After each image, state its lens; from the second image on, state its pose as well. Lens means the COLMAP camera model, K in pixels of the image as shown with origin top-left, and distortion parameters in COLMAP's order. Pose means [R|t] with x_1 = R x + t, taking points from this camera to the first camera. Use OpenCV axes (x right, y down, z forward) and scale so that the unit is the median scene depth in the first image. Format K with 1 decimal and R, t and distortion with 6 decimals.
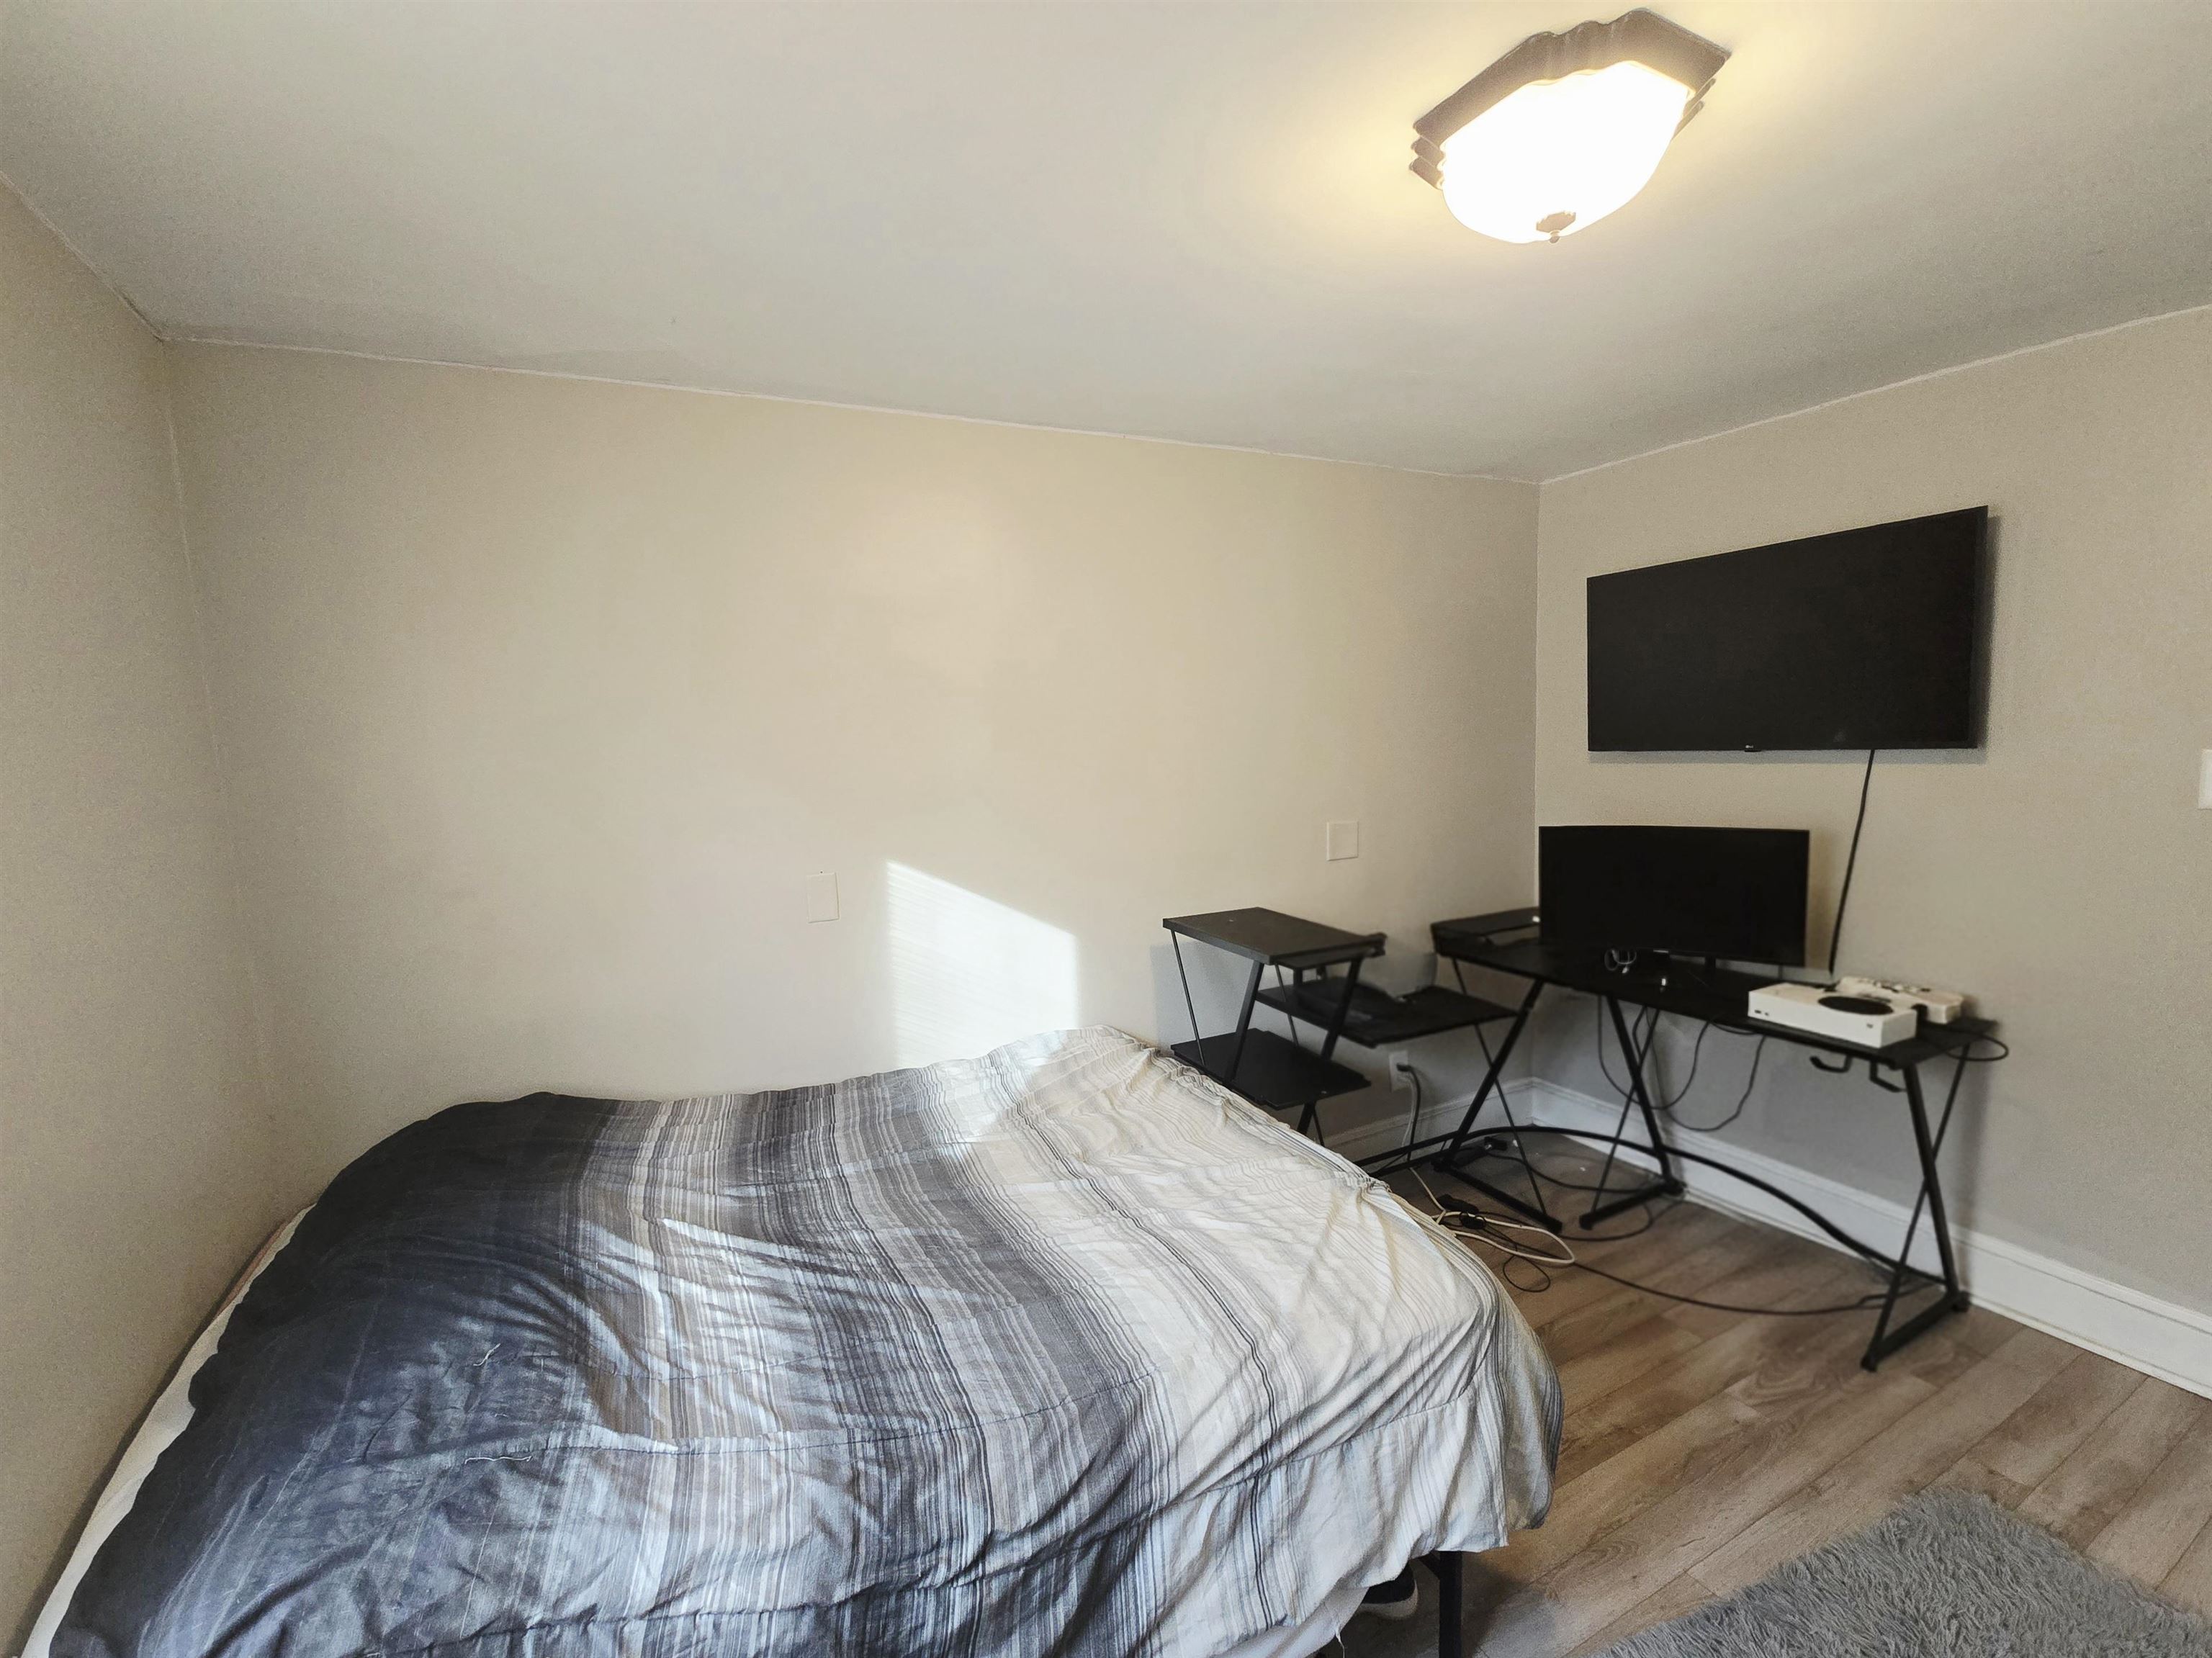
lens RADIAL K [[901.1, 0, 1106.0], [0, 901.1, 829.0], [0, 0, 1]] dist [0.000017, -0.000057]
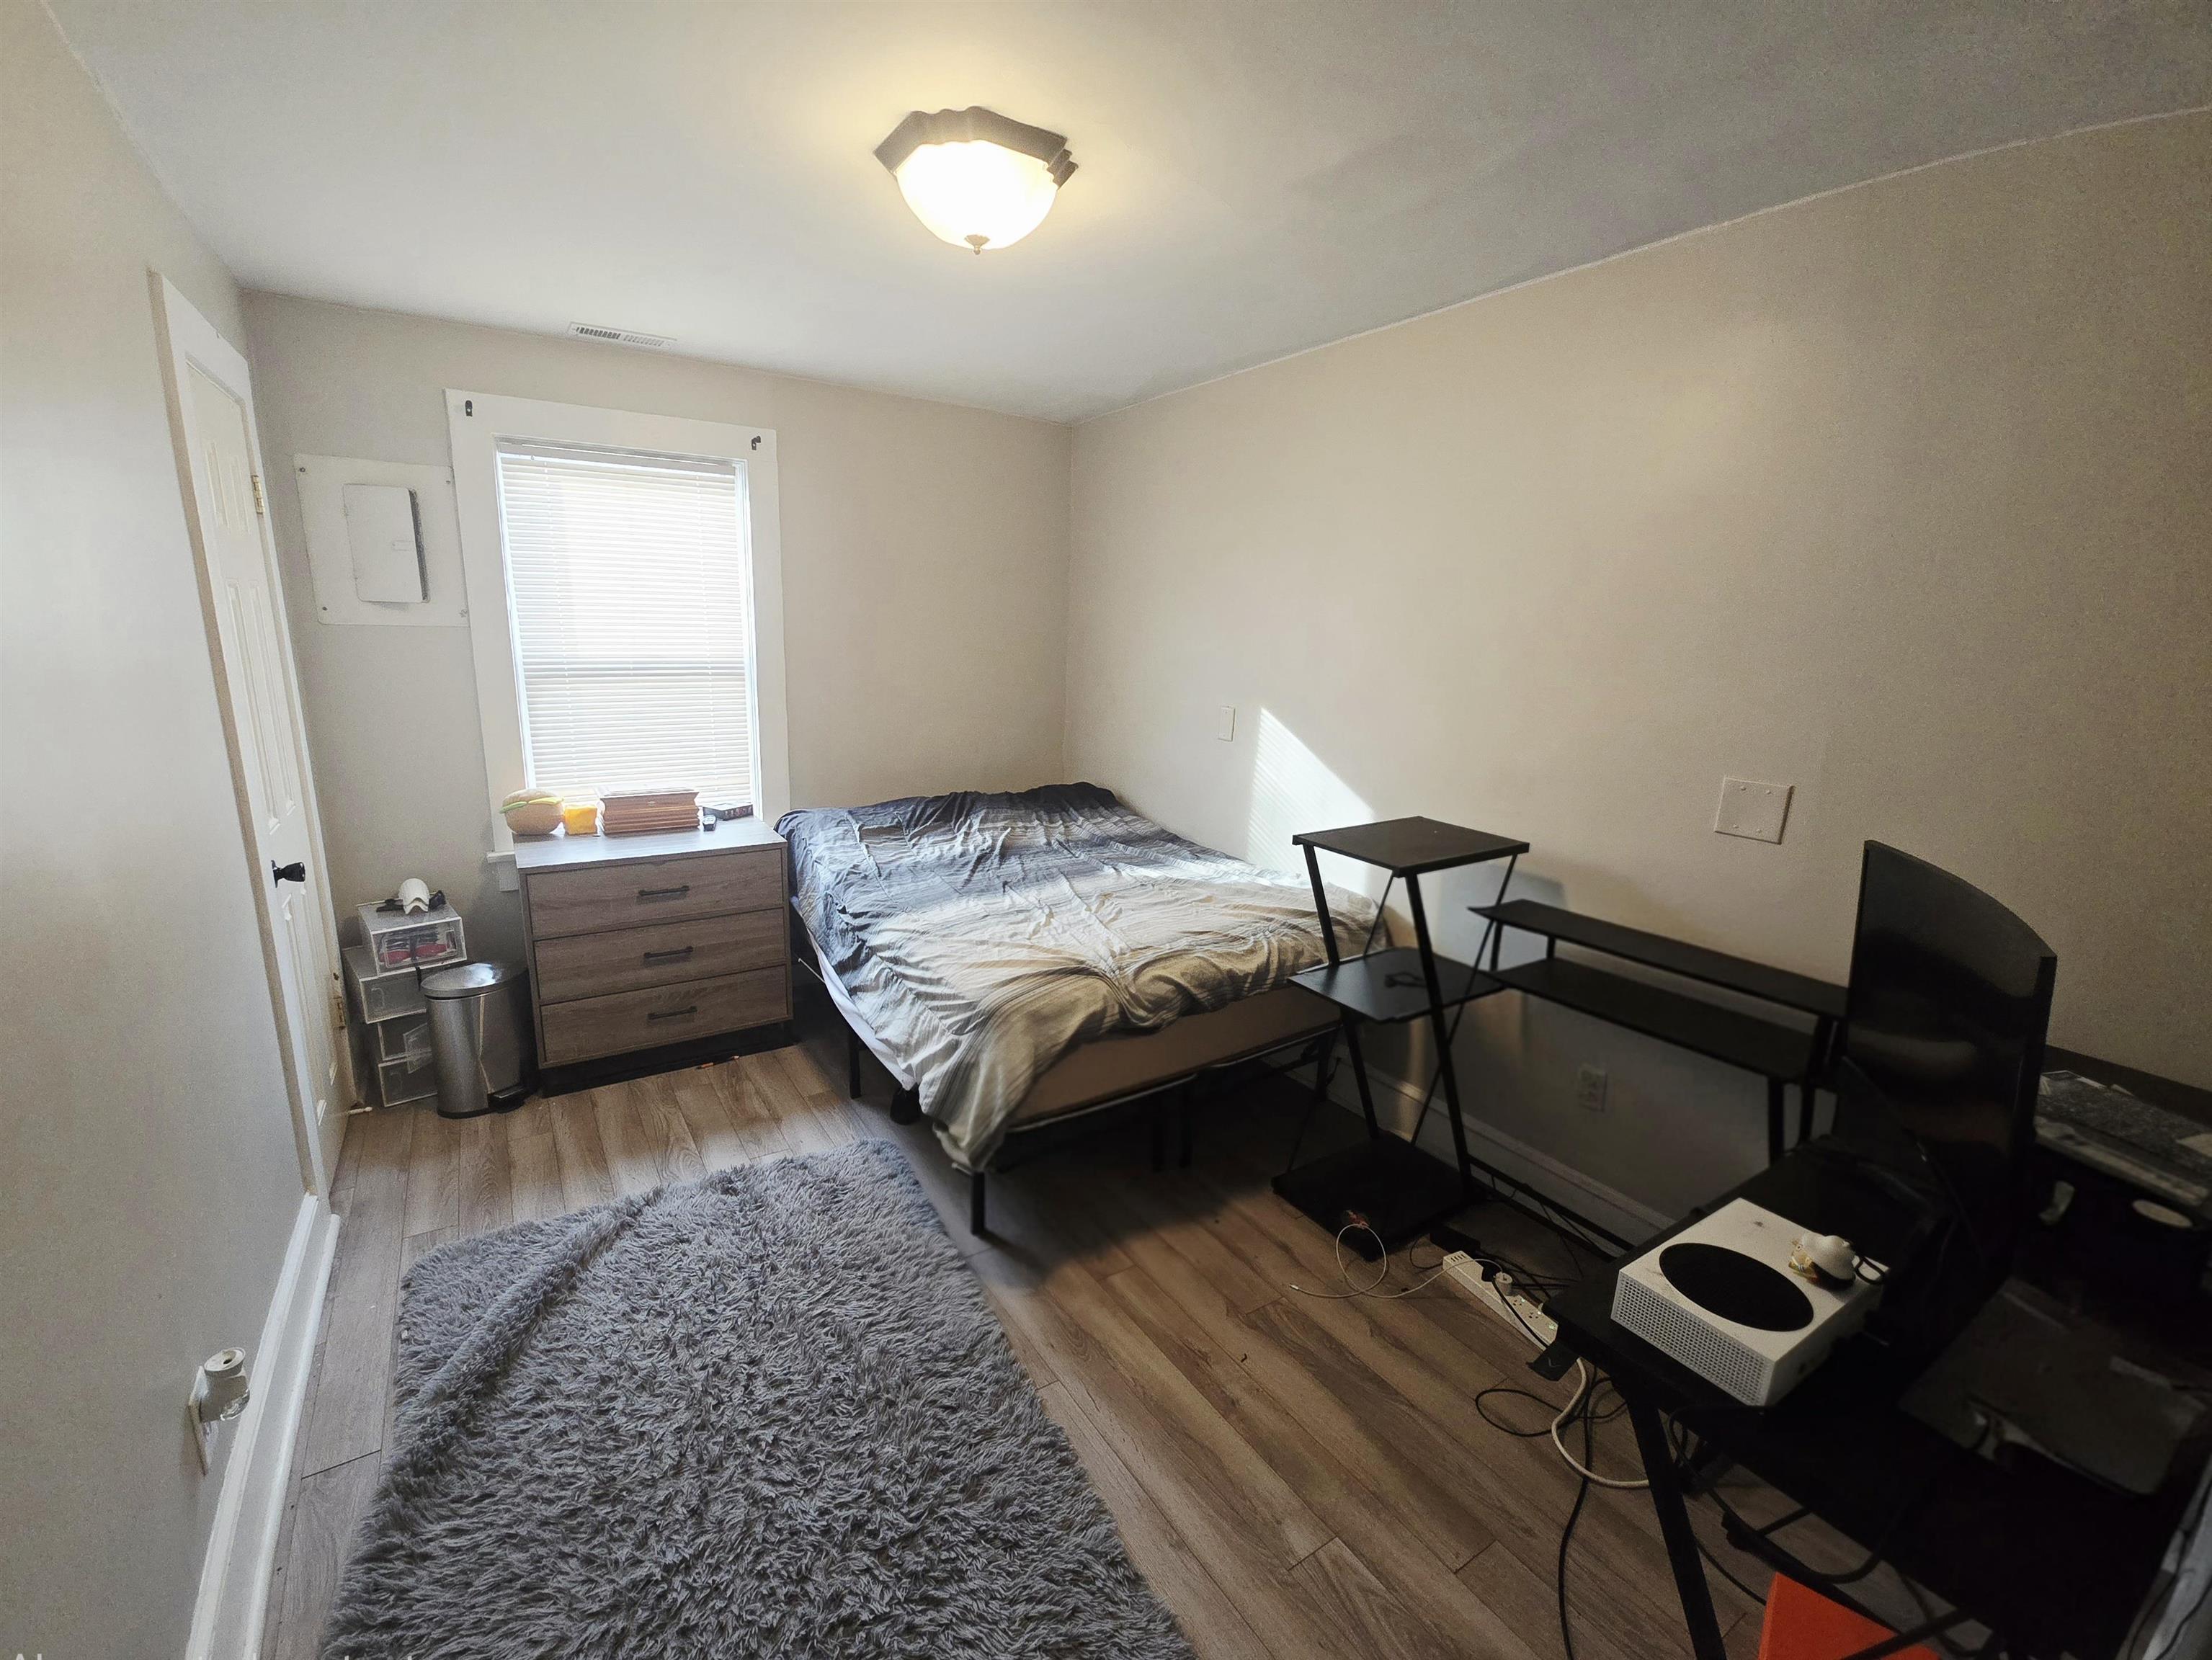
lens RADIAL K [[965.4, 0, 1106.0], [0, 965.4, 830.0], [0, 0, 1]] dist [-0.000746, -0.000689]
pose [[0.116353, 0.251292, -0.960892, 1.247723], [-0.130268, 0.962967, 0.236061, -0.104744], [0.984628, 0.097707, 0.144780, 0.618348]]
